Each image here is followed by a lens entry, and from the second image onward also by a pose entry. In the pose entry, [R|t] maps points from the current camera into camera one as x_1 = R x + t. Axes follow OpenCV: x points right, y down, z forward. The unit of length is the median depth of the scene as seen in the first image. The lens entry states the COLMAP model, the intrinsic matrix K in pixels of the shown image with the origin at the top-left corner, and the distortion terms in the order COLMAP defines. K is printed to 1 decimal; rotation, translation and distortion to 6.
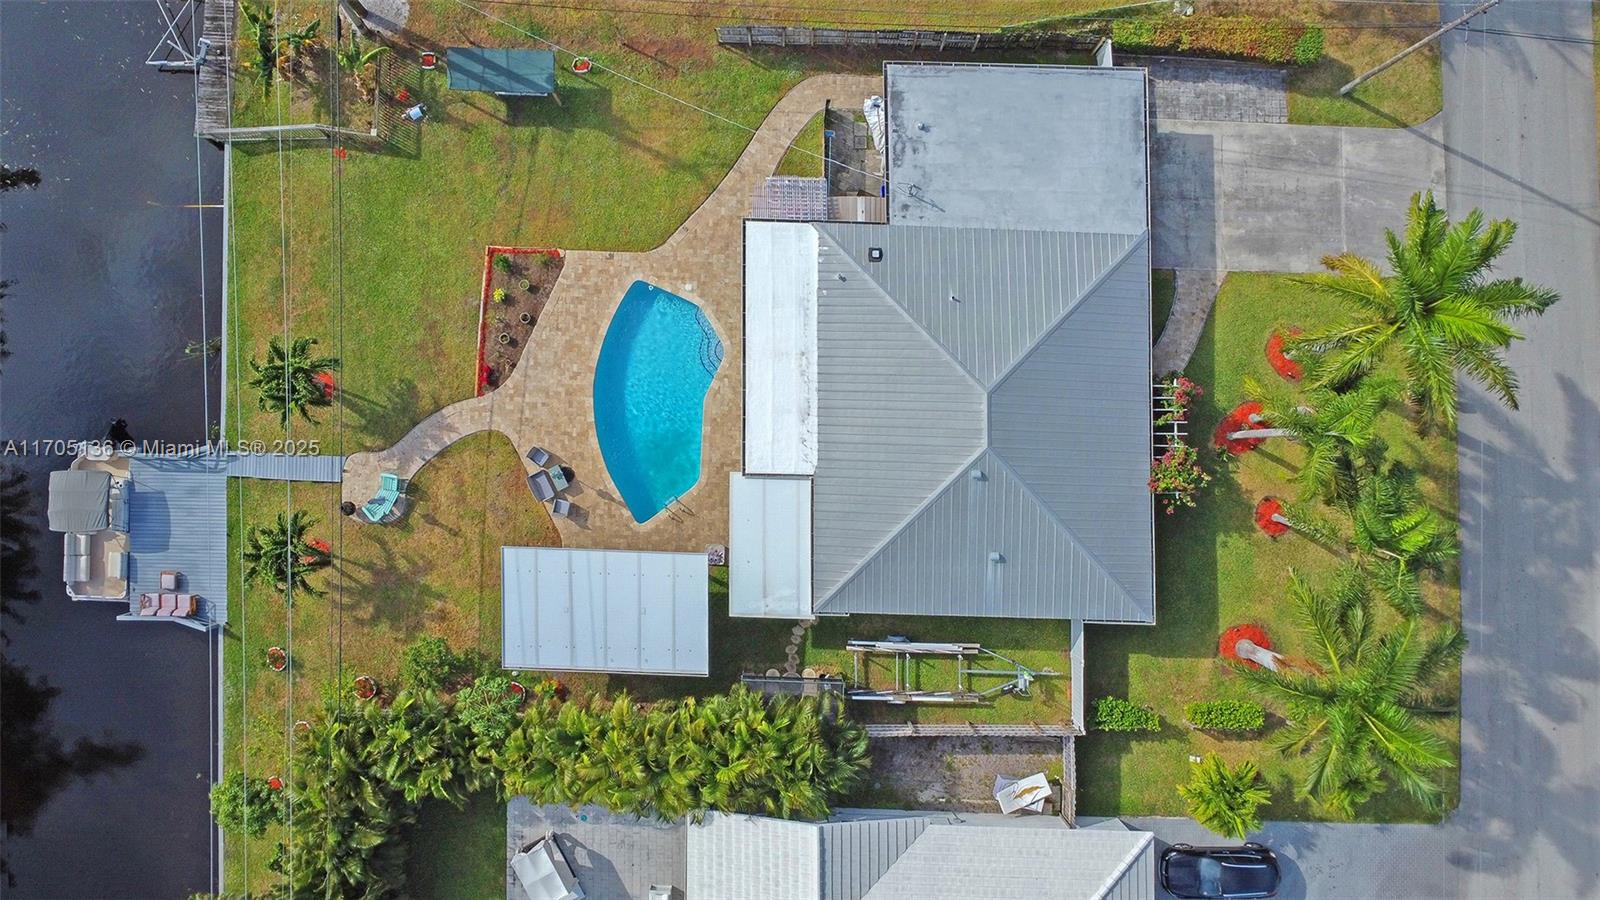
lens RADIAL K [[1247.3, 0, 800.0], [0, 1247.3, 450.0], [0, 0, 1]] dist [-0.023557, -0.003548]
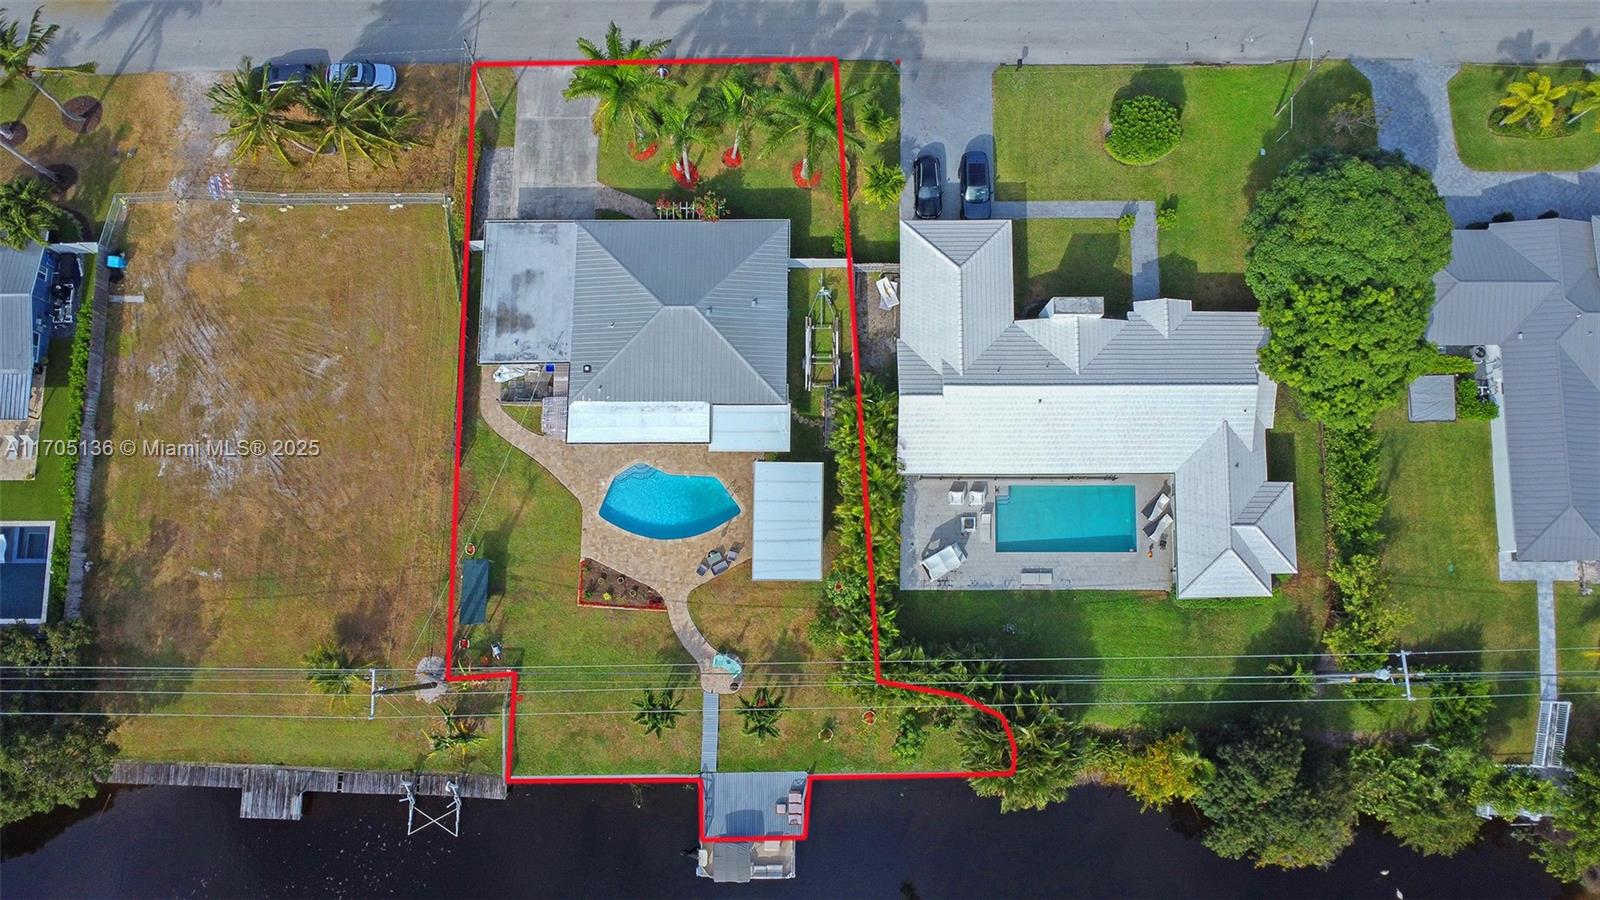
lens RADIAL K [[1106.7, 0, 800.0], [0, 1106.7, 450.0], [0, 0, 1]] dist [-0.003916, 0.000538]
pose [[-0.013590, -0.993468, 0.113301, -0.229115], [0.997757, -0.006046, 0.066659, 0.040748], [-0.065539, 0.113953, 0.991322, -0.562942]]
